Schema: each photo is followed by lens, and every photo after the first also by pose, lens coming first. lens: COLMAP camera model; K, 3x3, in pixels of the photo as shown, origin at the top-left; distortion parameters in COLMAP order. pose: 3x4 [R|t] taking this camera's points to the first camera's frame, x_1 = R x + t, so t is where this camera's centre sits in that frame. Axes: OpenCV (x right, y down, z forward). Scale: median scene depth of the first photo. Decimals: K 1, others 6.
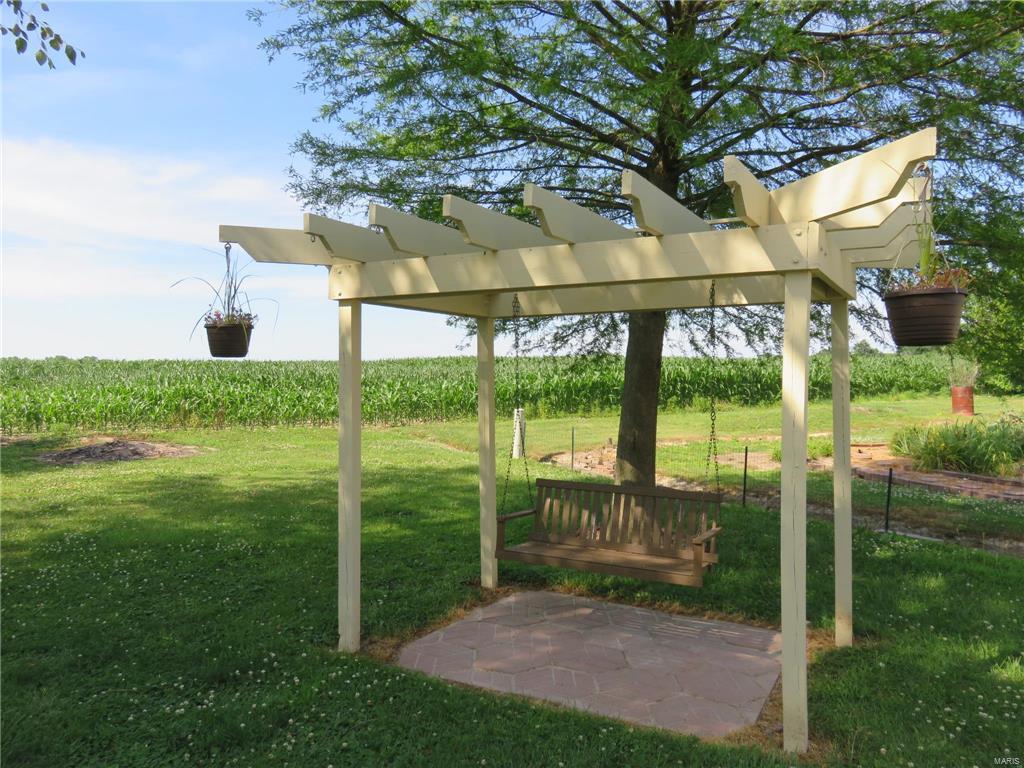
lens RADIAL K [[761.6, 0, 519.1], [0, 761.6, 385.9], [0, 0, 1]] dist [-0.010477, 0.001309]
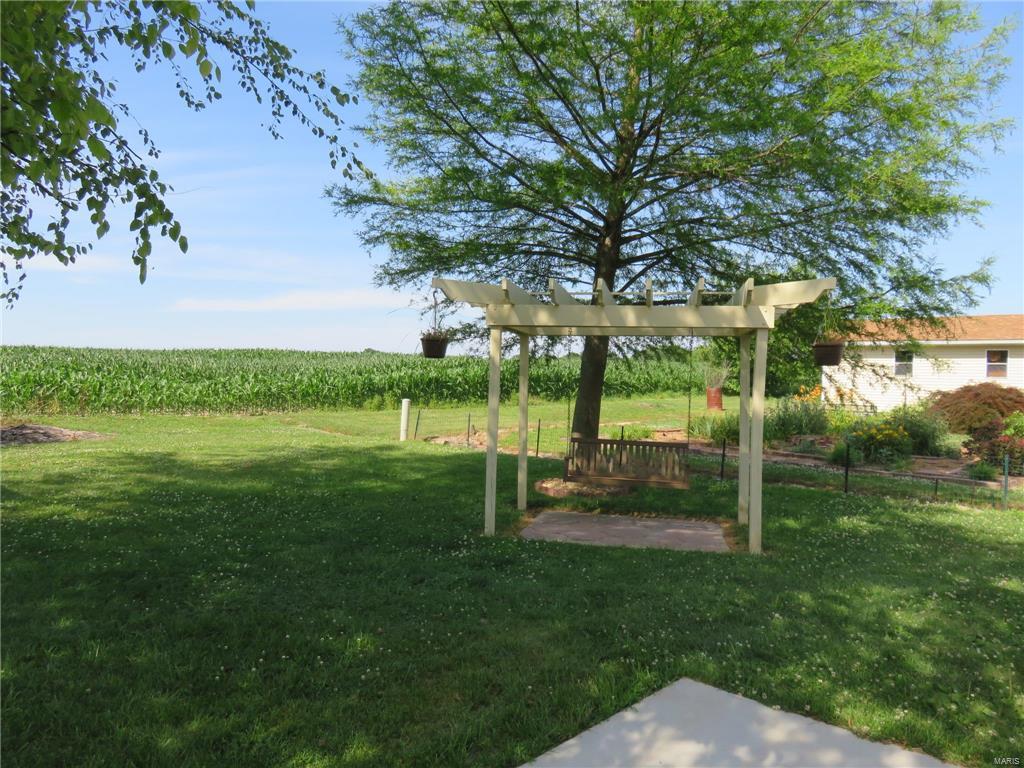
lens RADIAL K [[761.6, 0, 505.7], [0, 761.6, 381.0], [0, 0, 1]] dist [-0.010477, 0.001309]
pose [[0.957267, 0.018856, 0.288589, -0.131301], [-0.017799, 0.999822, -0.006286, 0.005049], [-0.288656, 0.000881, 0.957432, -0.119824]]
